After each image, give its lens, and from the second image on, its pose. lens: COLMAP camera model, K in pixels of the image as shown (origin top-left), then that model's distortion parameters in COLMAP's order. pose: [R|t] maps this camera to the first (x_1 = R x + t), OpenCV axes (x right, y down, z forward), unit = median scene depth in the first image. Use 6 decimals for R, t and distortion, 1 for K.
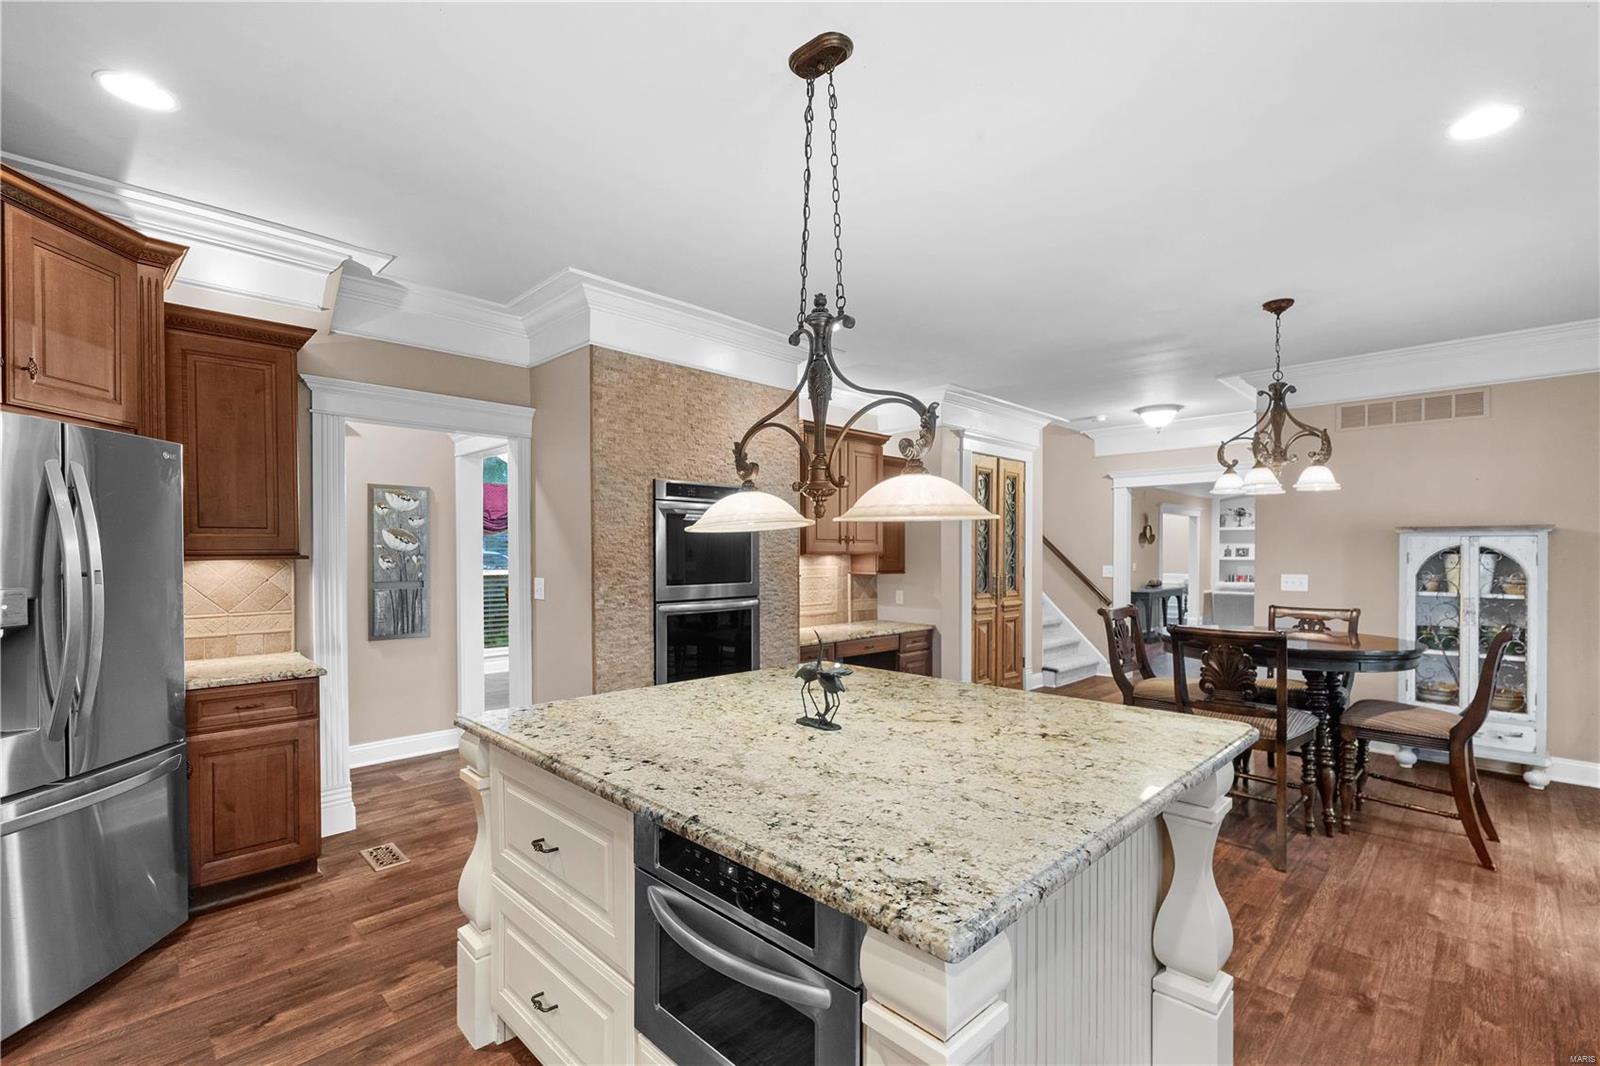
lens RADIAL K [[699.7, 0, 797.2], [0, 699.7, 558.2], [0, 0, 1]] dist [-0.000894, -0.000200]
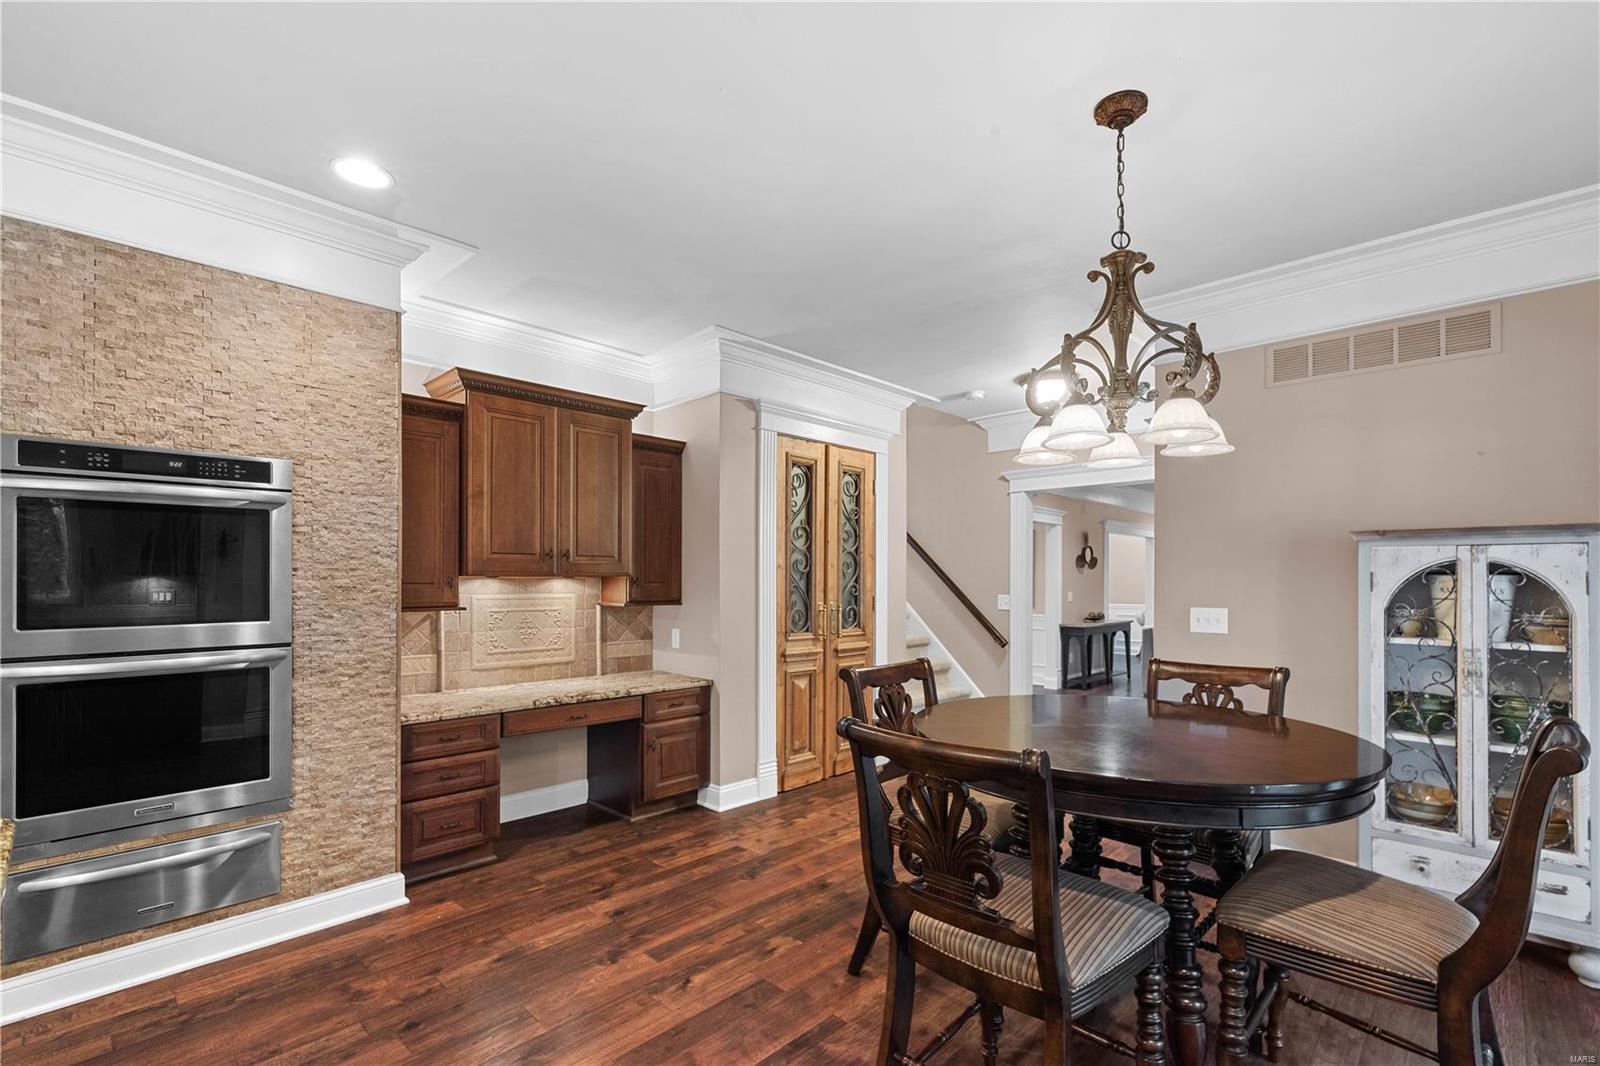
lens RADIAL K [[717.1, 0, 803.5], [0, 717.1, 577.3], [0, 0, 1]] dist [-0.001314, 0.000442]
pose [[0.999786, 0.001657, 0.020631, 0.372753], [-0.001385, 0.999912, -0.013215, 0.004736], [-0.020651, 0.013183, 0.999700, 0.393530]]
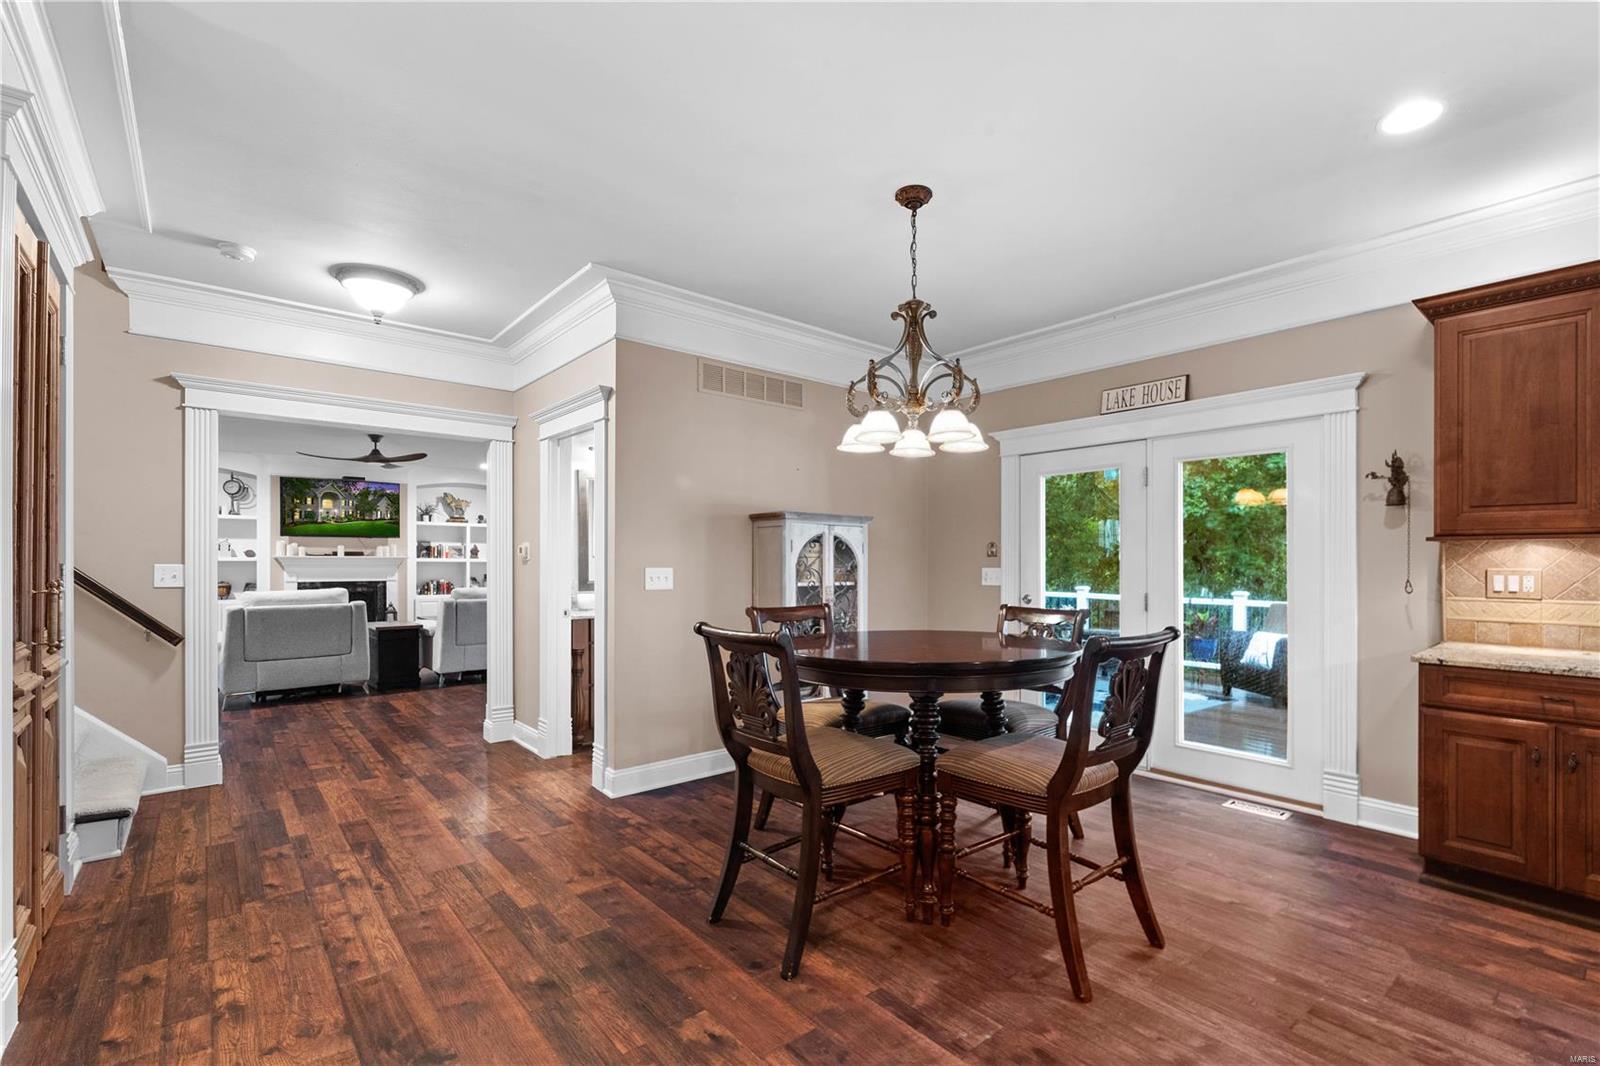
lens RADIAL K [[717.7, 0, 862.0], [0, 717.7, 560.7], [0, 0, 1]] dist [0.000732, 0.000114]
pose [[0.043665, 0.000920, 0.999046, -0.065542], [0.005087, 0.999986, -0.001143, 0.020985], [-0.999033, 0.005132, 0.043659, 0.881246]]
